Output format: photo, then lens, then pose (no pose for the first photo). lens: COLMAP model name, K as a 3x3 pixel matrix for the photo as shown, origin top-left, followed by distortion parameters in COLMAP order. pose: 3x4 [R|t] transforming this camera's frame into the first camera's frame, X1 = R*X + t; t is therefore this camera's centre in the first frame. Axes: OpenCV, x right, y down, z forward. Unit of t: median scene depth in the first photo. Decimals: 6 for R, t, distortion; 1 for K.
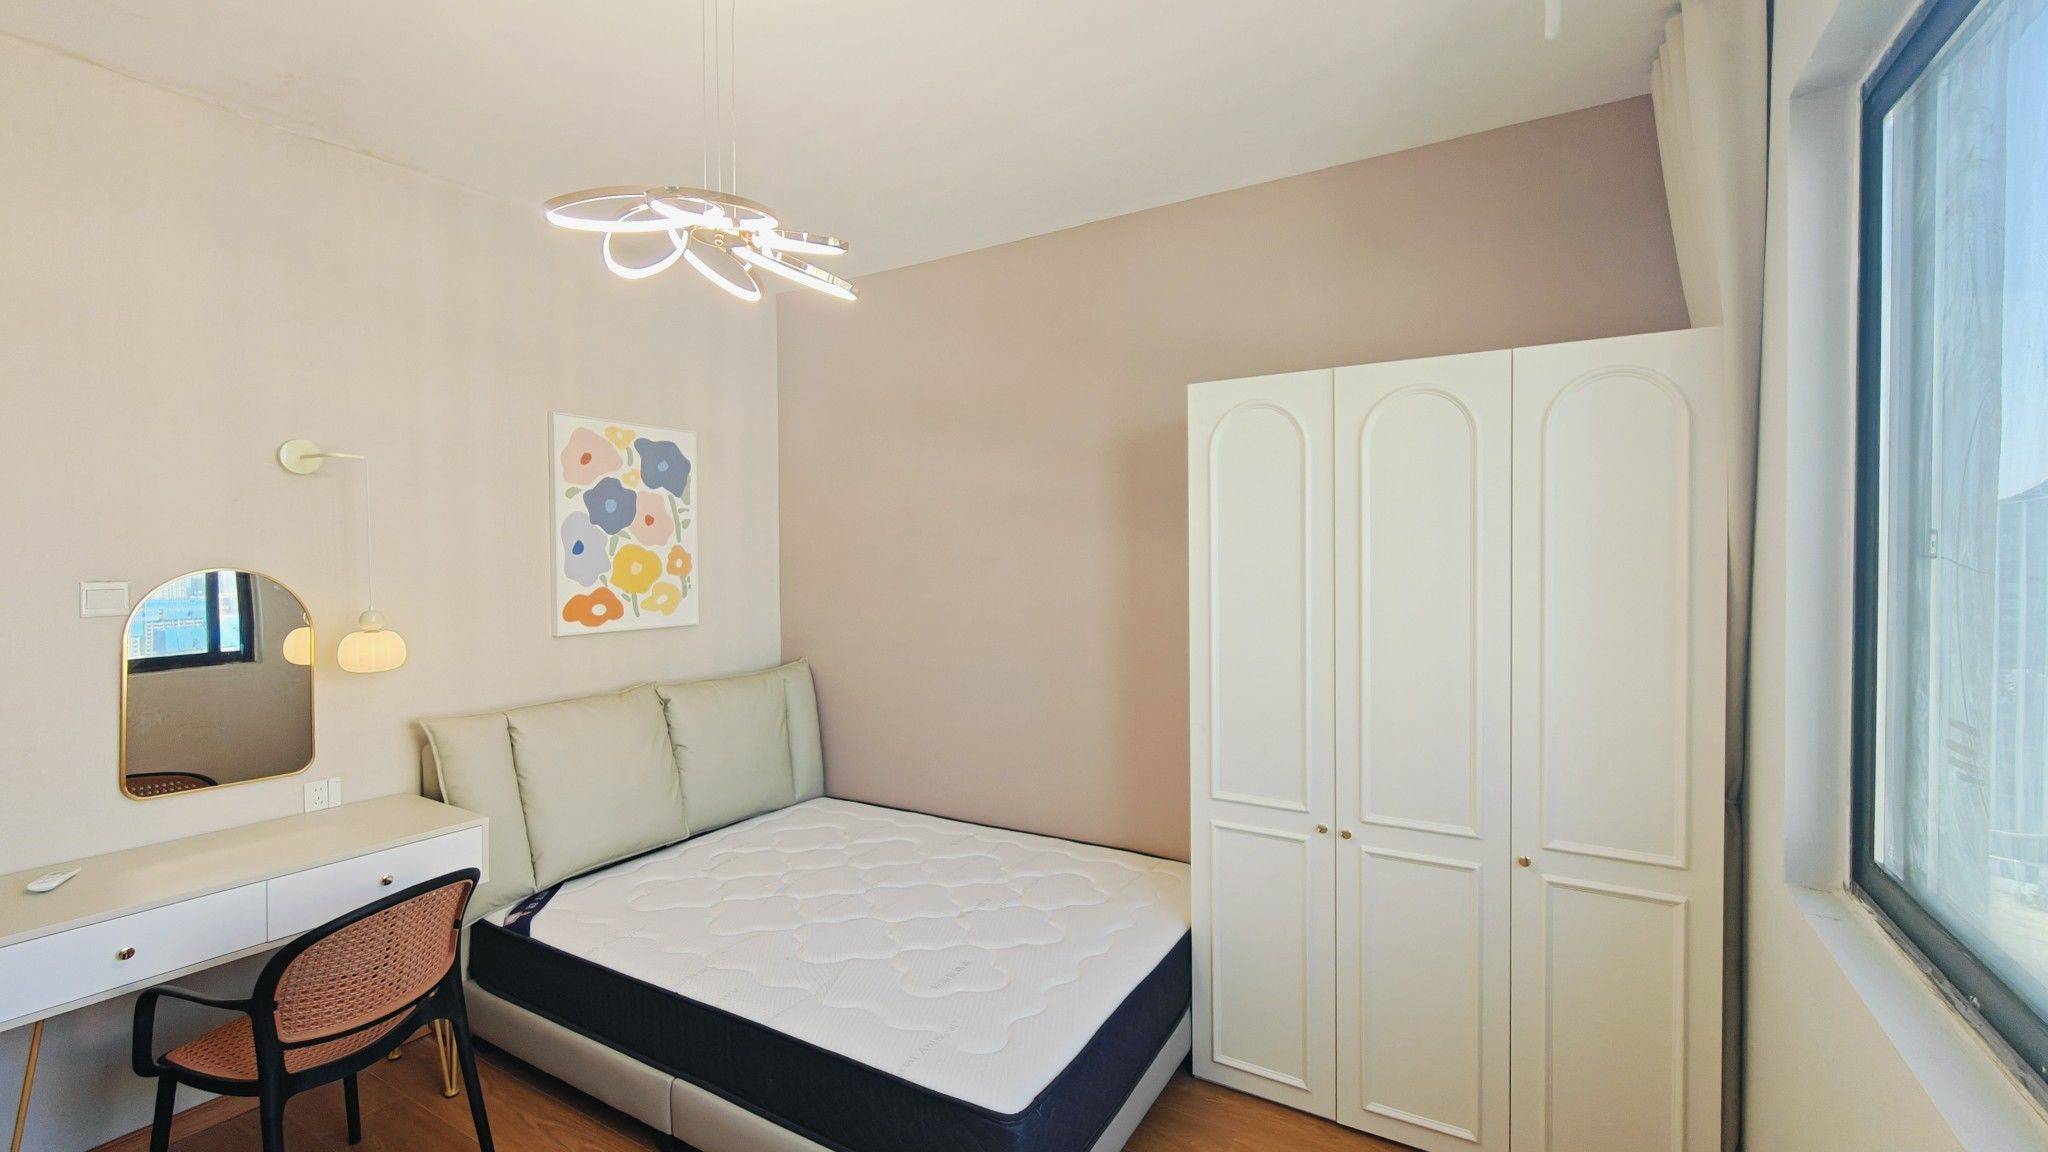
lens RADIAL K [[860.0, 0, 1028.7], [0, 860.0, 566.7], [0, 0, 1]] dist [0.000085, -0.000334]
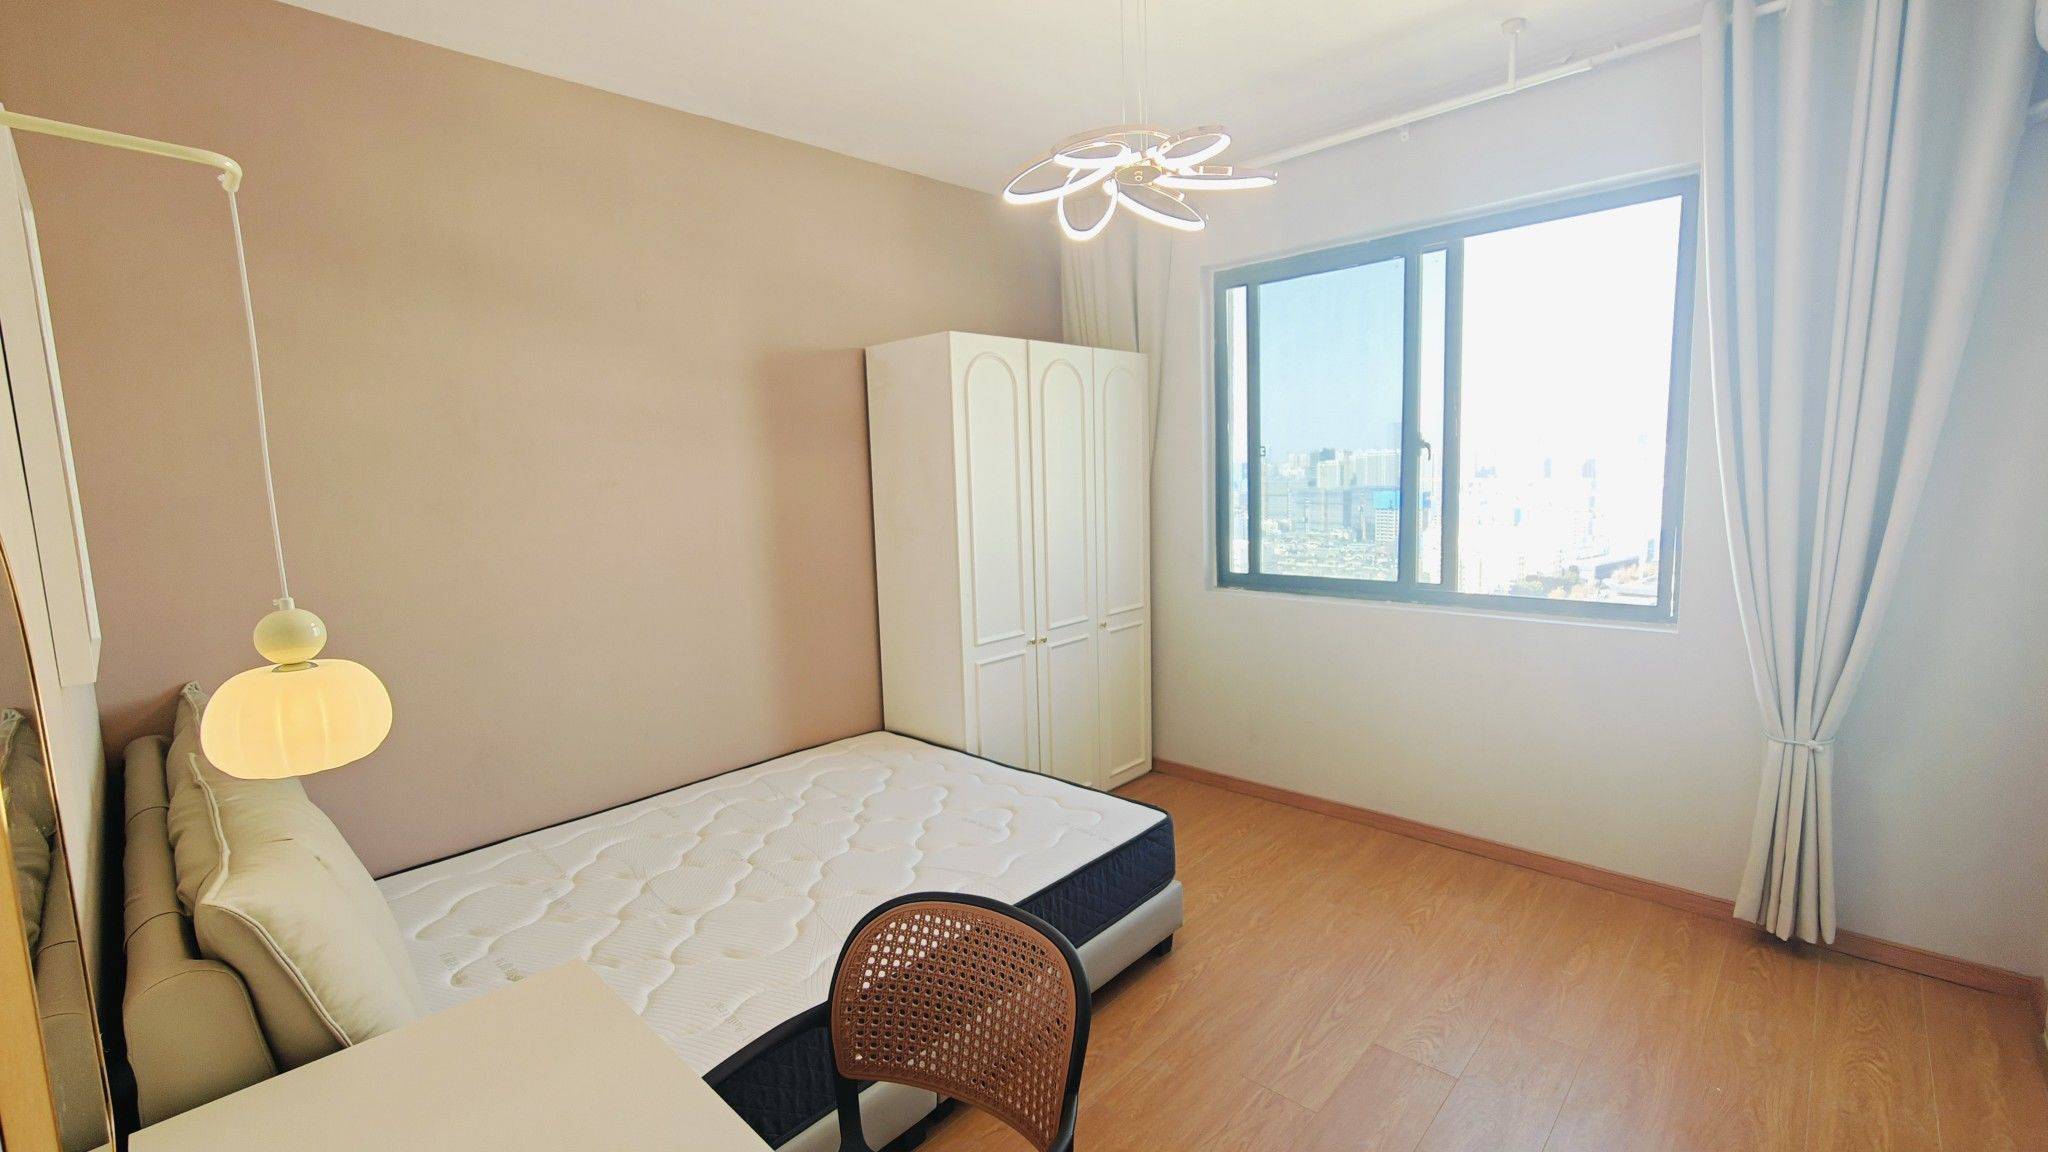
lens RADIAL K [[860.0, 0, 1028.7], [0, 860.0, 566.7], [0, 0, 1]] dist [0.000085, -0.000334]
pose [[0.229160, -0.114809, 0.966594, -0.986512], [0.053792, 0.992996, 0.105191, 0.006921], [-0.971901, 0.027889, 0.233731, 0.557237]]
